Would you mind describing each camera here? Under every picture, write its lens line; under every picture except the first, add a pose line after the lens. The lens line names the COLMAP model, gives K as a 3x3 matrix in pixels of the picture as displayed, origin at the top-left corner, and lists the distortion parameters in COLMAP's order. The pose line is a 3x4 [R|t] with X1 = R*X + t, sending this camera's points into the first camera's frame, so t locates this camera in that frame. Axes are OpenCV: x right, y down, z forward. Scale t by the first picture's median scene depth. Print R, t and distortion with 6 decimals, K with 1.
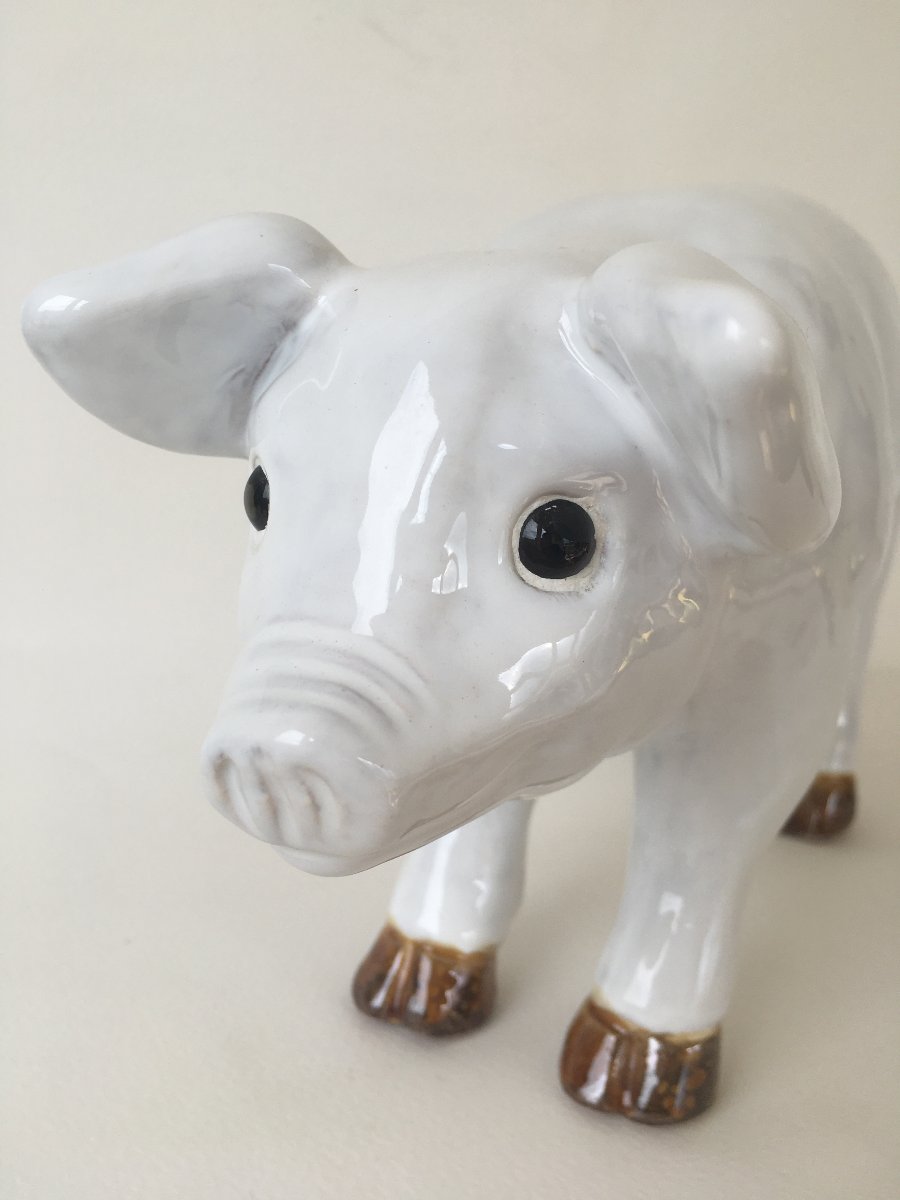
lens RADIAL K [[1017.8, 0, 449.9], [0, 1017.8, 621.1], [0, 0, 1]] dist [0.054630, -0.004620]
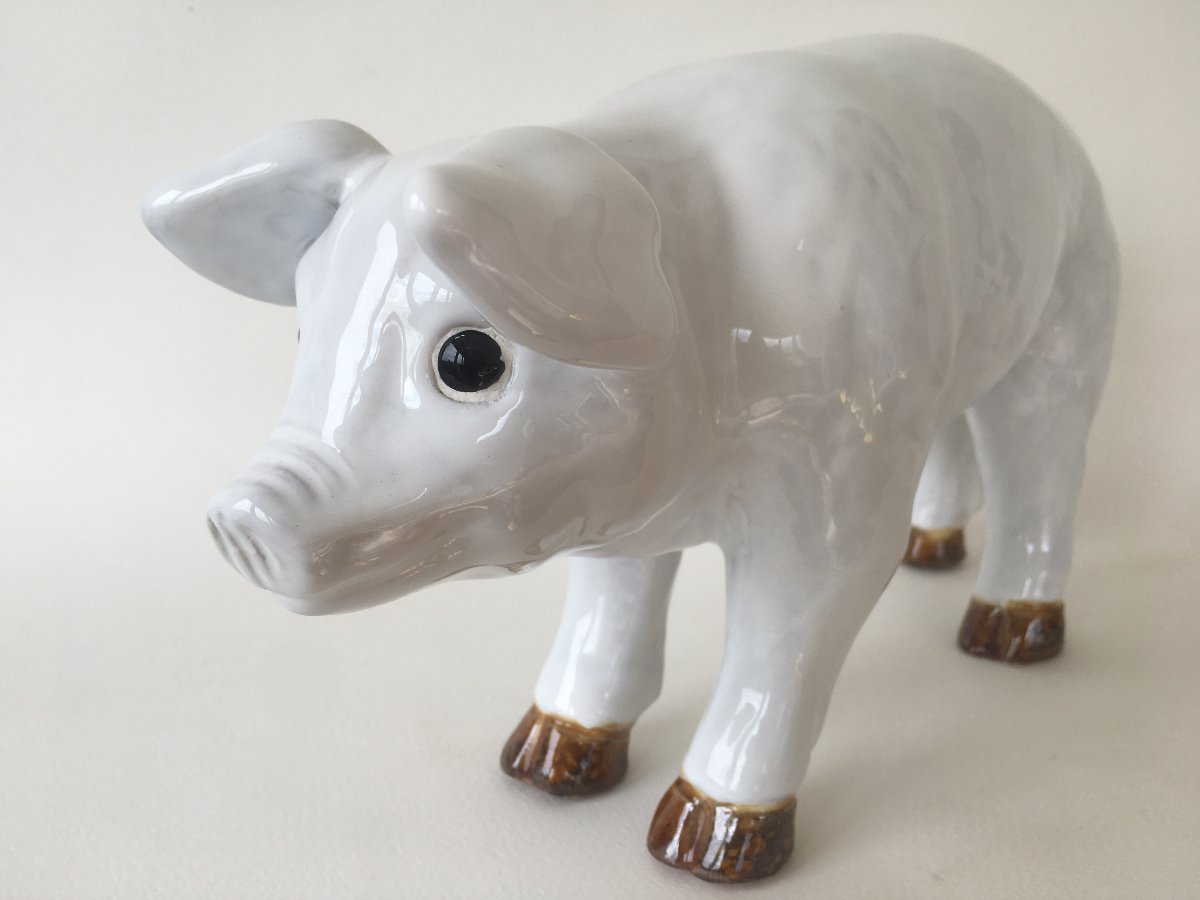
lens RADIAL K [[1011.2, 0, 600.0], [0, 1011.2, 450.0], [0, 0, 1]] dist [0.001730, 0.003576]
pose [[0.966781, 0.004429, -0.255566, 0.571940], [-0.007830, 0.999894, -0.012292, 0.044555], [0.255484, 0.013885, 0.966713, -0.181303]]
